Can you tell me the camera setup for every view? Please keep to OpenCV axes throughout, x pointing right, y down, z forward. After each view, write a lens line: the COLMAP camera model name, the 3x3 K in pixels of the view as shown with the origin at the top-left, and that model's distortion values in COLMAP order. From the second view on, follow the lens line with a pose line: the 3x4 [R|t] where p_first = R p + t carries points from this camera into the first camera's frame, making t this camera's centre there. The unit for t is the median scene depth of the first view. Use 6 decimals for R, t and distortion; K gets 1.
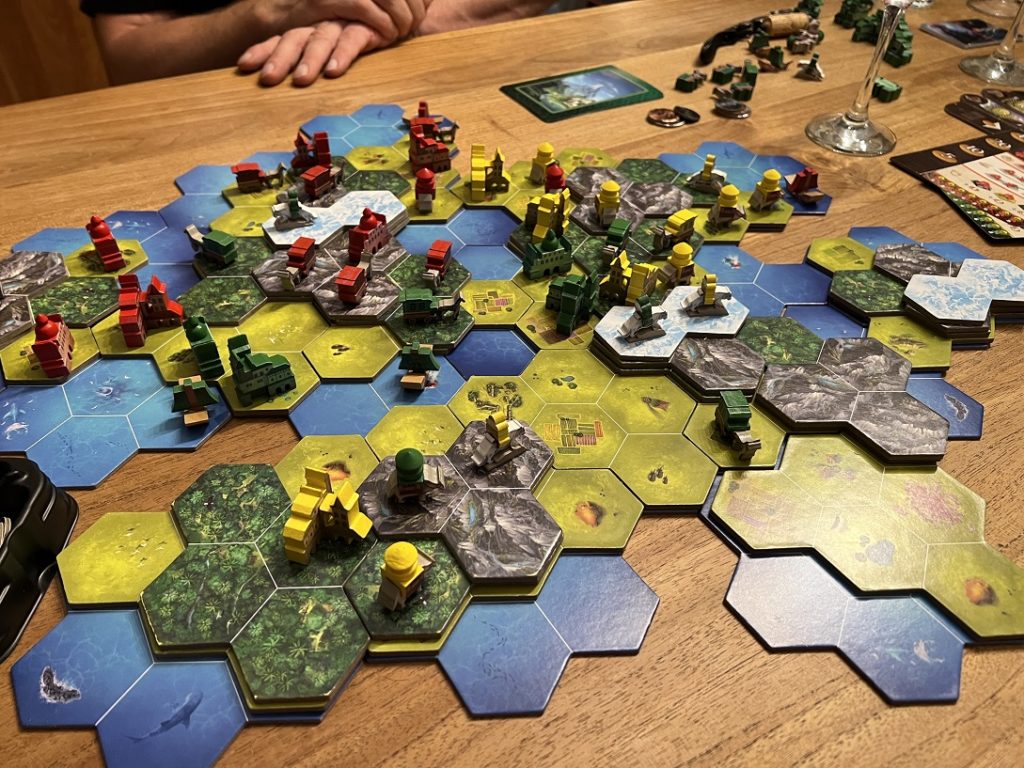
lens RADIAL K [[782.1, 0, 512.0], [0, 782.1, 384.0], [0, 0, 1]] dist [0.049323, -0.081089]
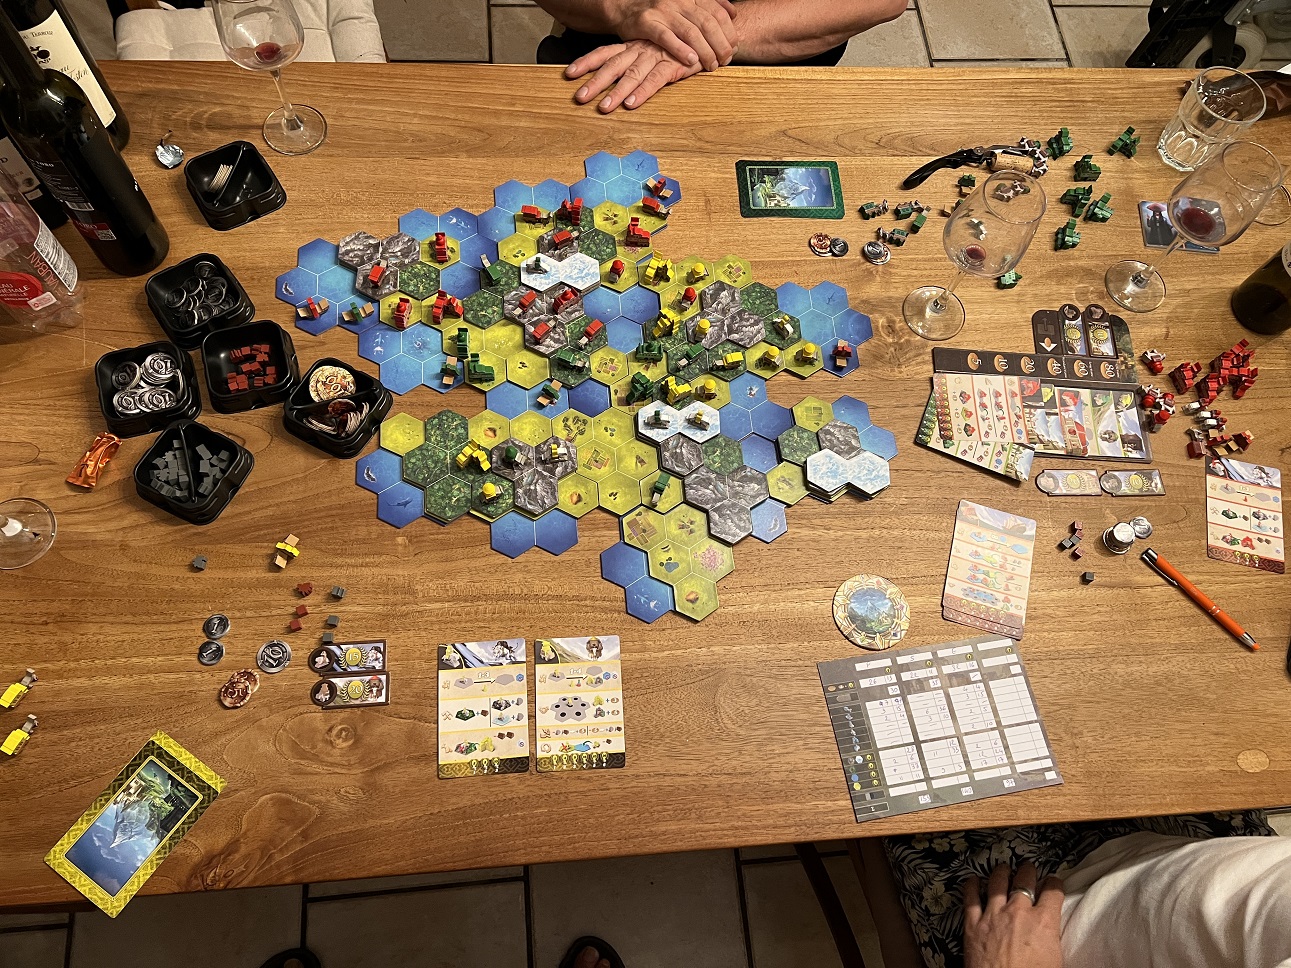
lens RADIAL K [[986.0, 0, 645.5], [0, 986.0, 484.0], [0, 0, 1]] dist [0.049323, -0.081089]
pose [[0.885906, 0.444479, -0.132697, 0.508509], [-0.353812, 0.832484, 0.426366, -0.934836], [0.299979, -0.330770, 0.894765, -1.223673]]
